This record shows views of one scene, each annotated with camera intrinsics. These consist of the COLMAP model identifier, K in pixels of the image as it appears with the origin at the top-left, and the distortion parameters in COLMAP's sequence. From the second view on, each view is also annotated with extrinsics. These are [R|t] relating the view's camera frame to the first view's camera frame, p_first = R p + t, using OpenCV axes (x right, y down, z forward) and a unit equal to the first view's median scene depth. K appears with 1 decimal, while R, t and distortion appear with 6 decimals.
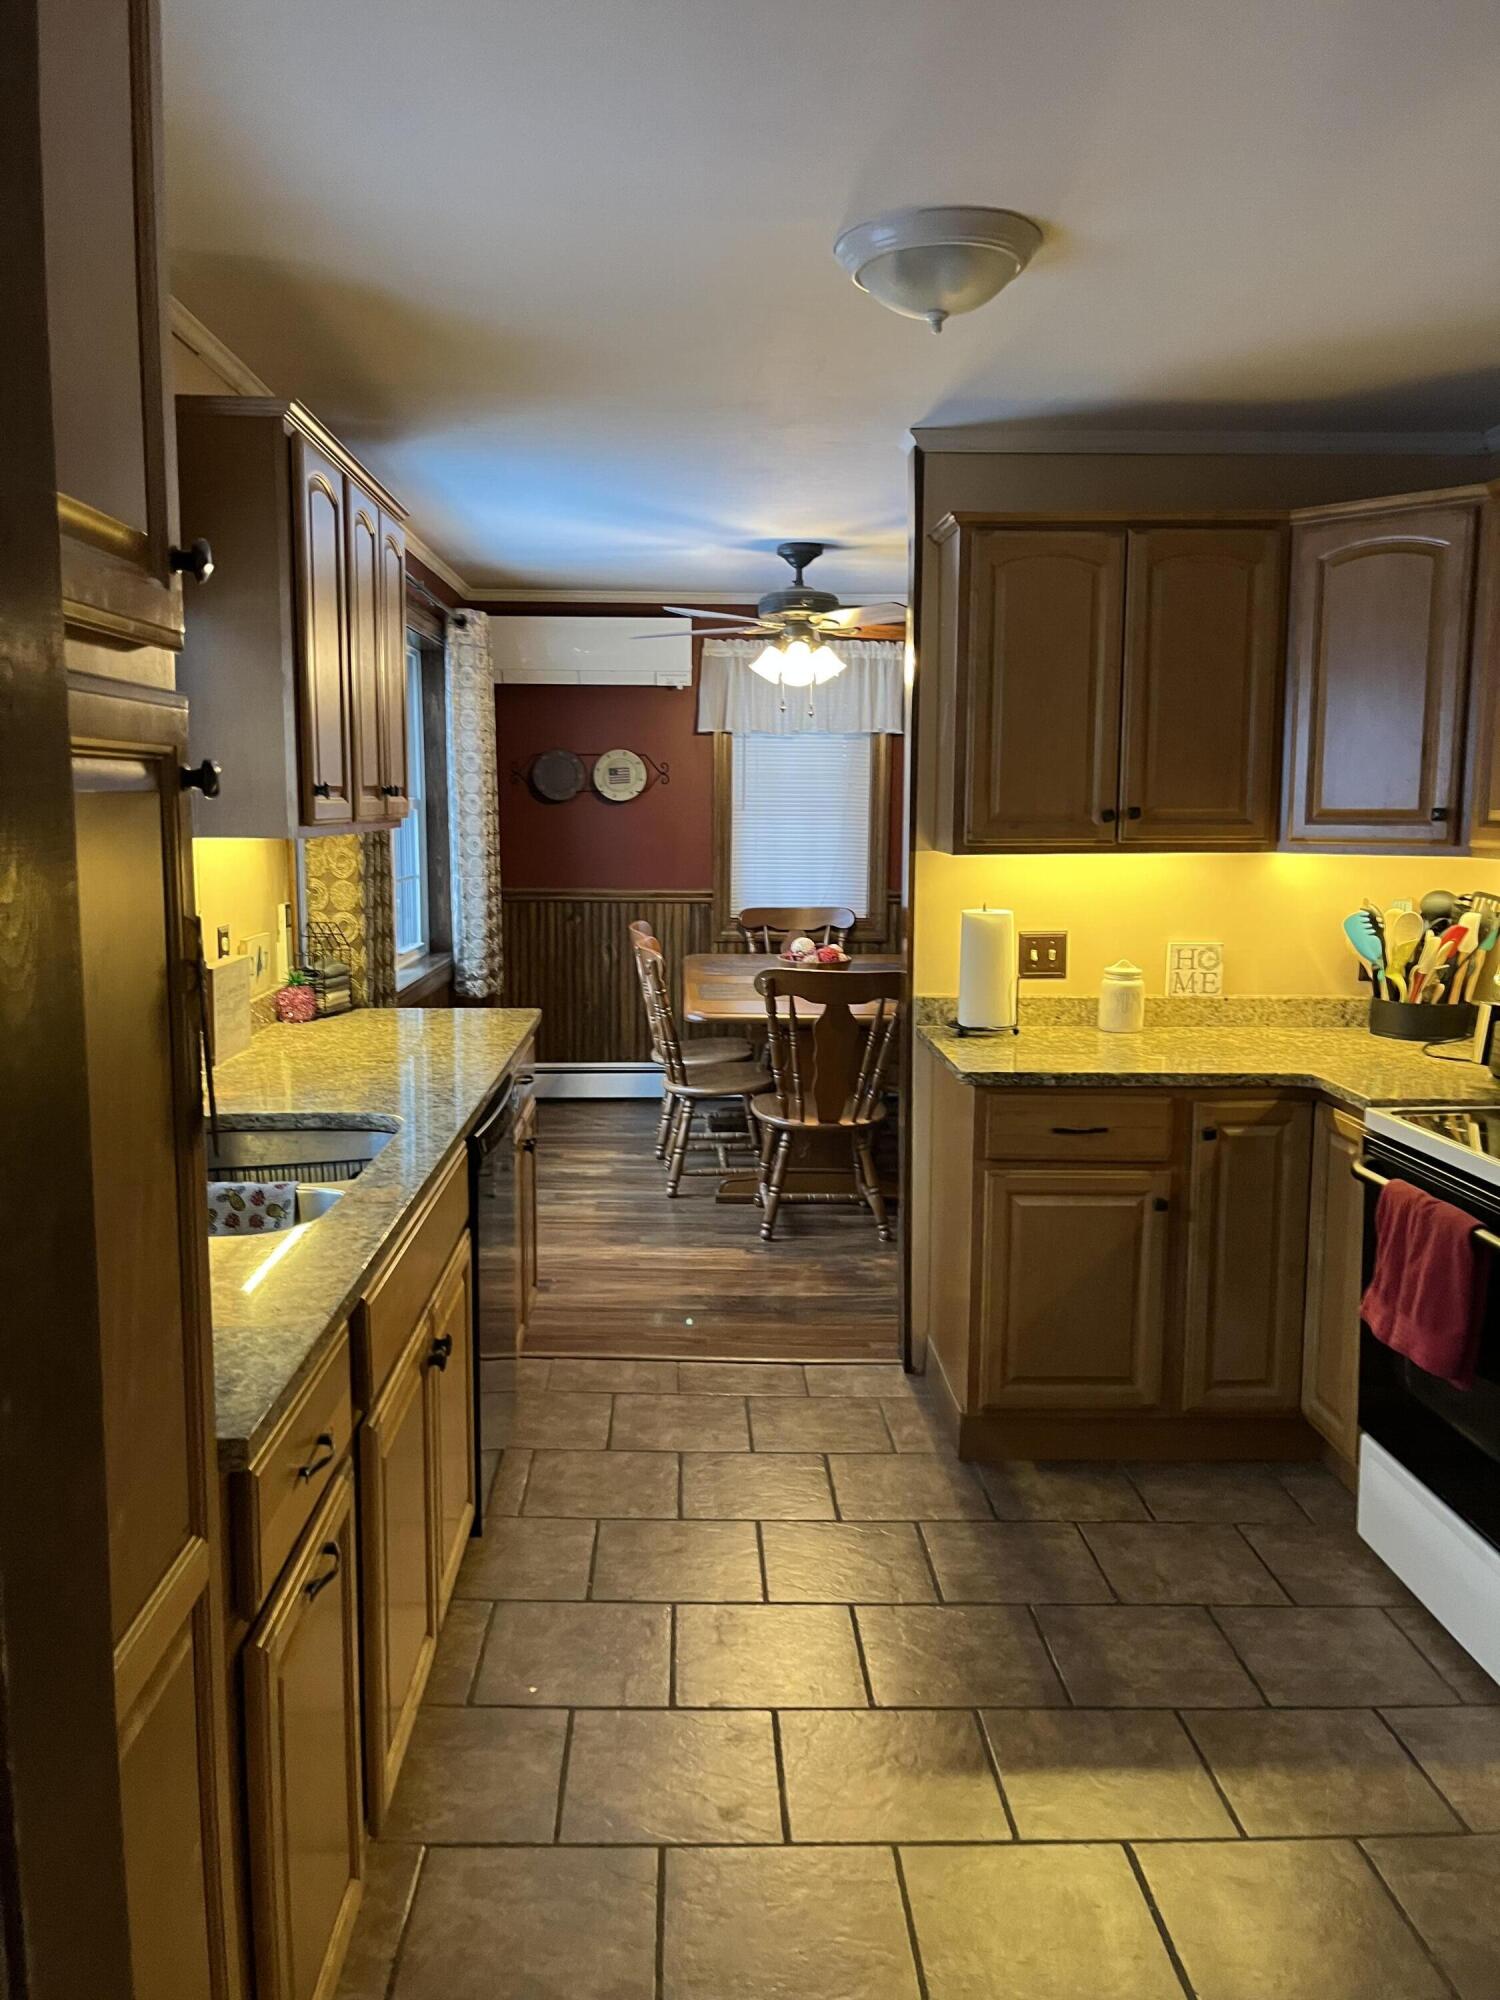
lens RADIAL K [[1495.8, 0, 750.0], [0, 1495.8, 1000.0], [0, 0, 1]] dist [0.167039, -0.093646]
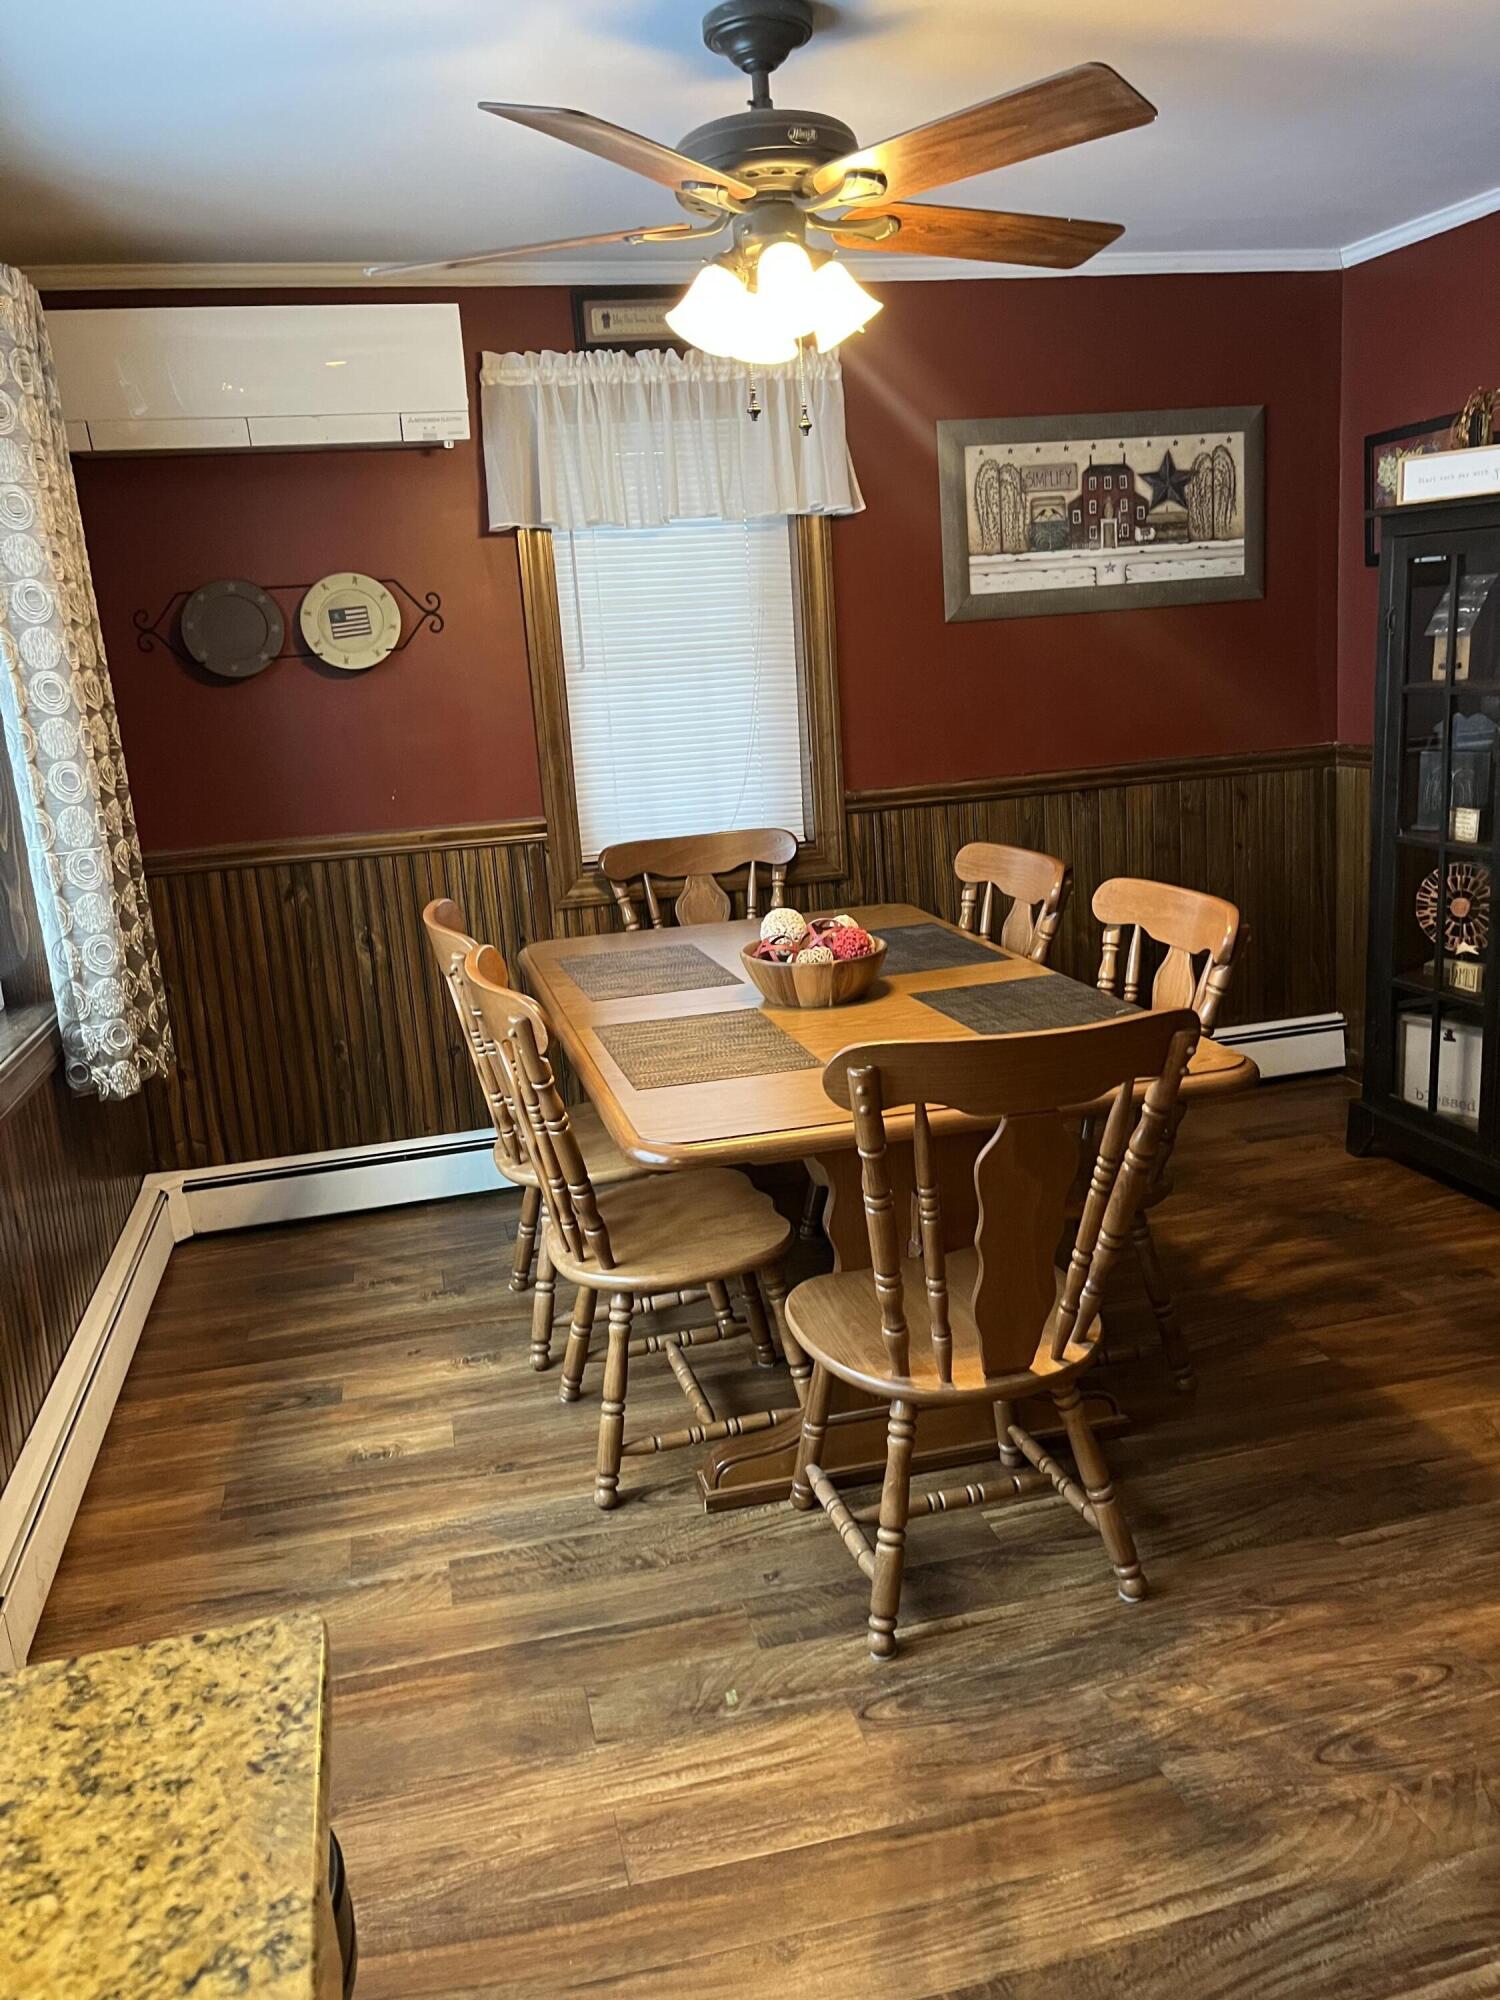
lens RADIAL K [[1507.1, 0, 750.0], [0, 1507.1, 1000.0], [0, 0, 1]] dist [0.066571, -0.097012]
pose [[0.976993, -0.115612, 0.179218, -0.066522], [0.100960, 0.990915, 0.088856, -0.054649], [-0.187863, -0.068718, 0.979788, 0.479561]]
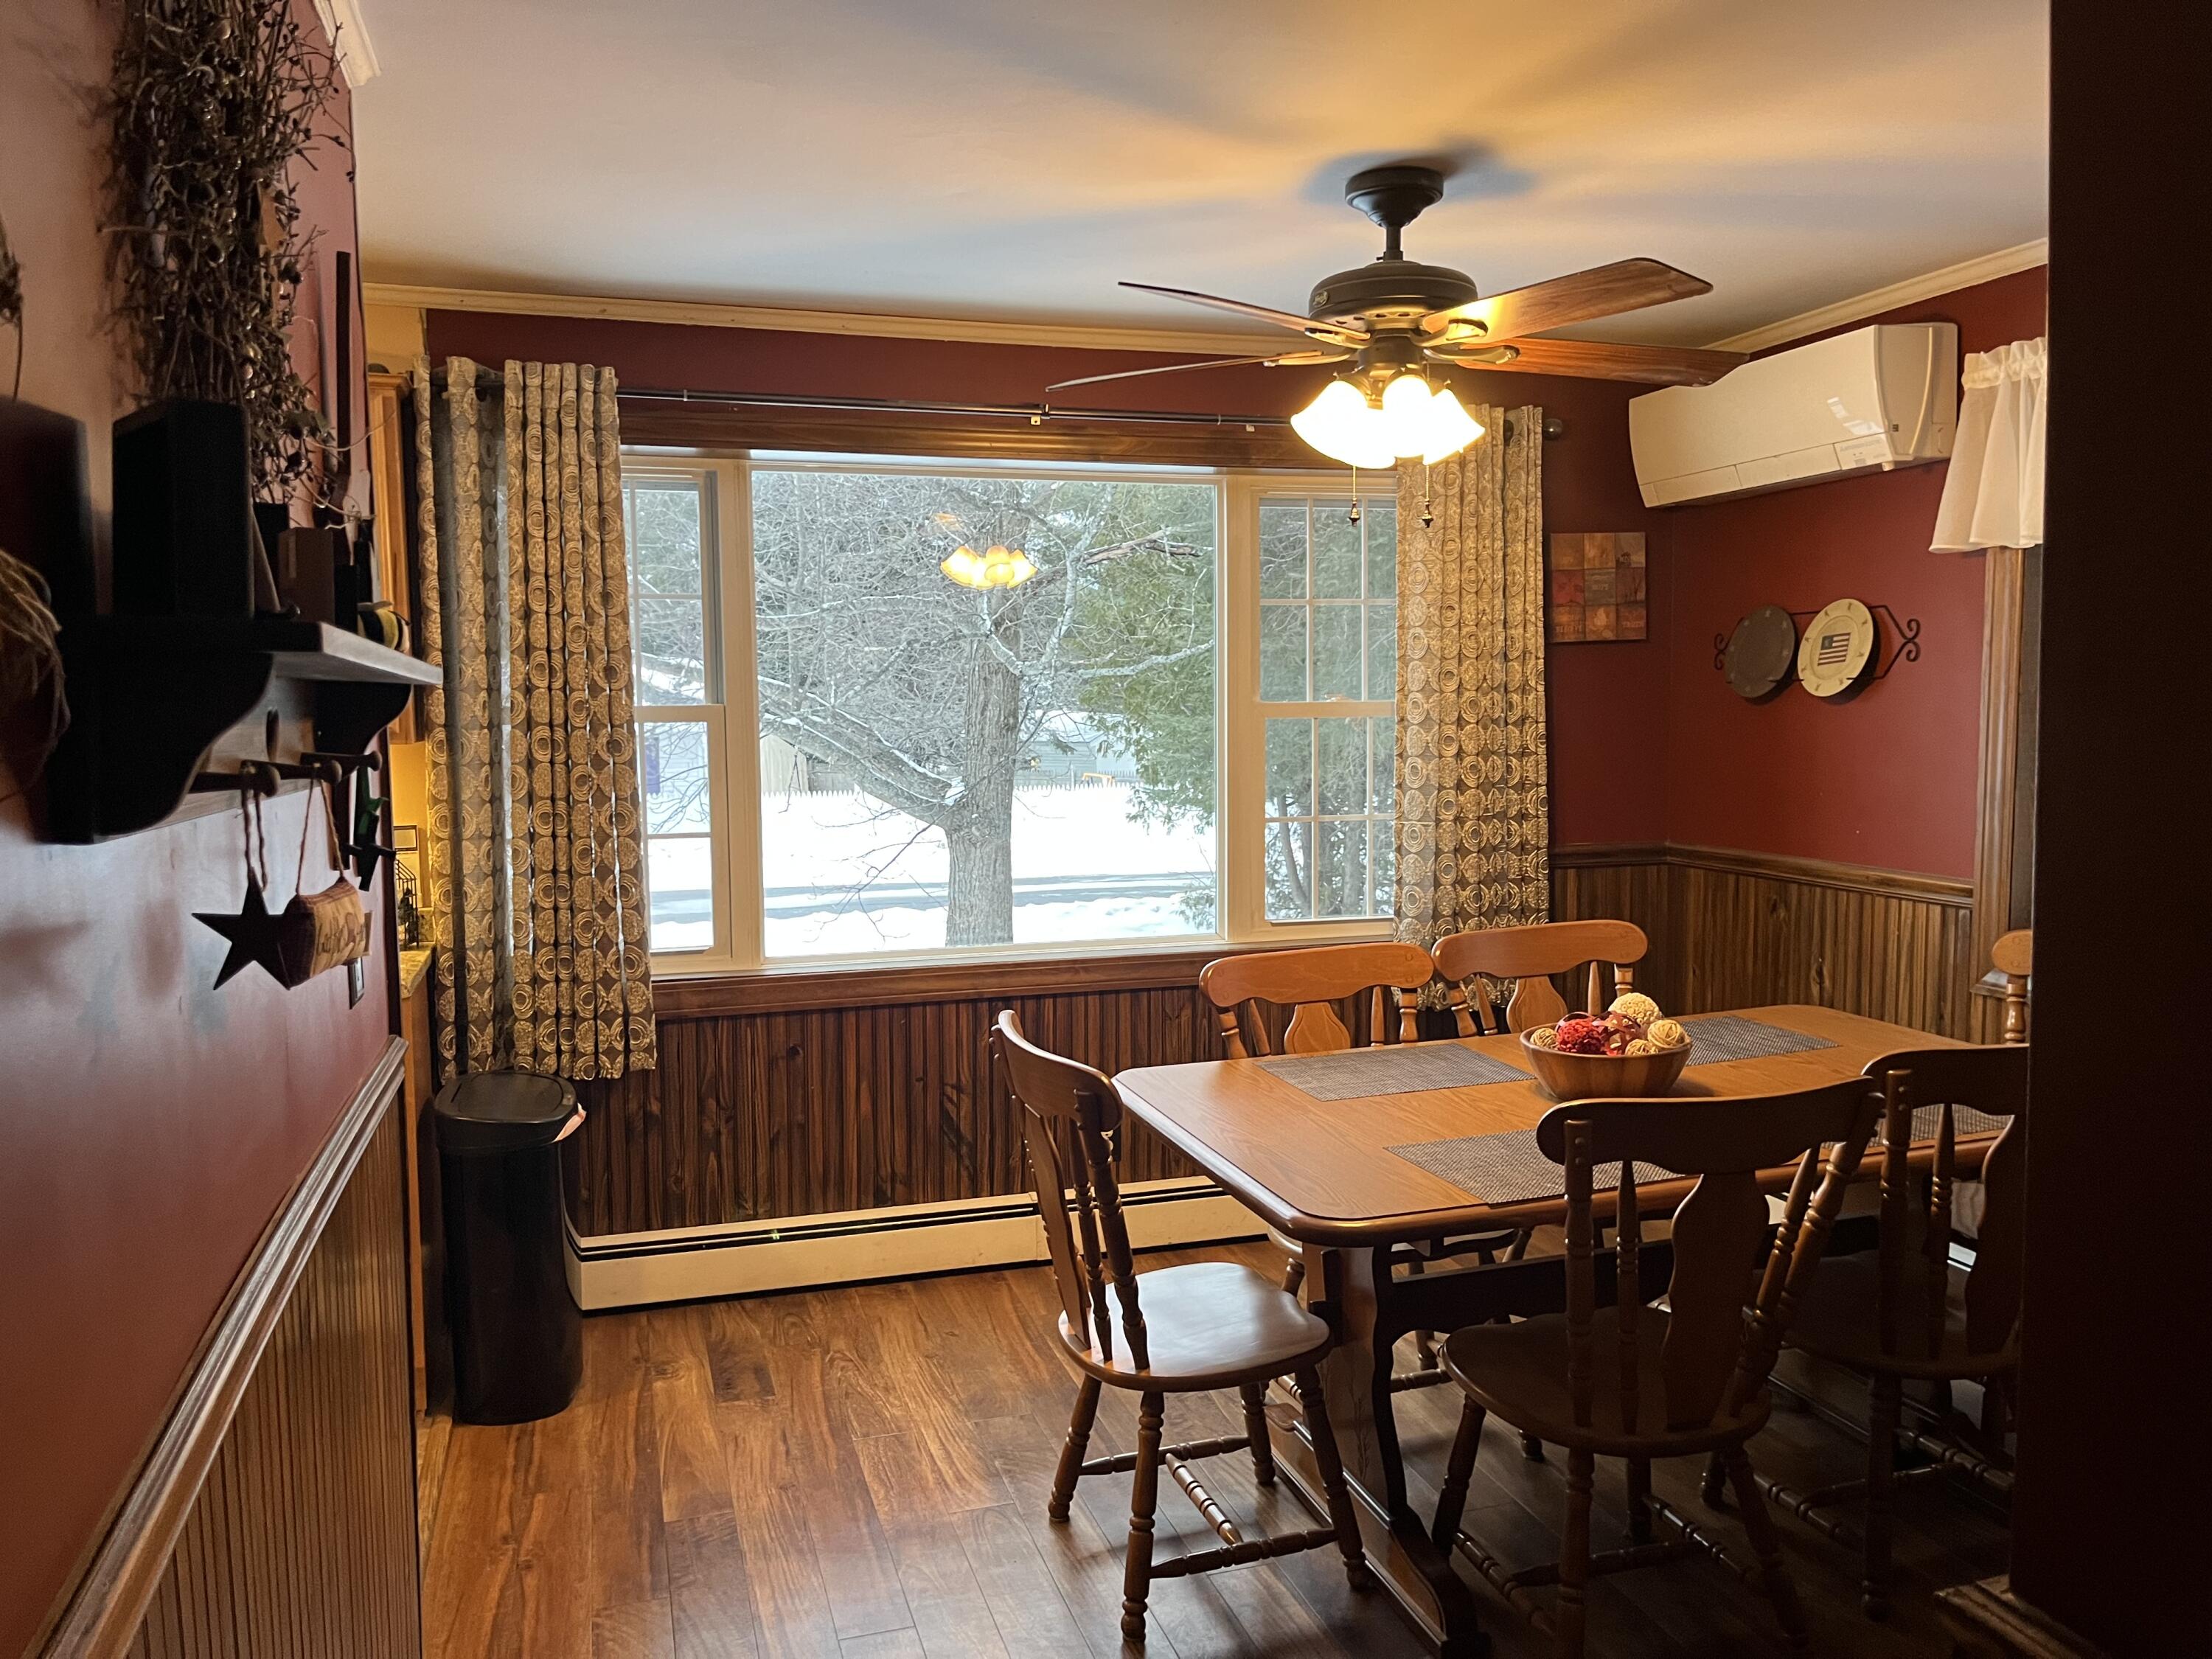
lens RADIAL K [[1666.9, 0, 1086.3], [0, 1666.9, 844.0], [0, 0, 1]] dist [0.066571, -0.097012]
pose [[0.253552, 0.073467, -0.964528, 0.460408], [-0.119239, 0.991881, 0.044205, -0.084782], [0.959945, 0.103801, 0.260253, 0.668154]]
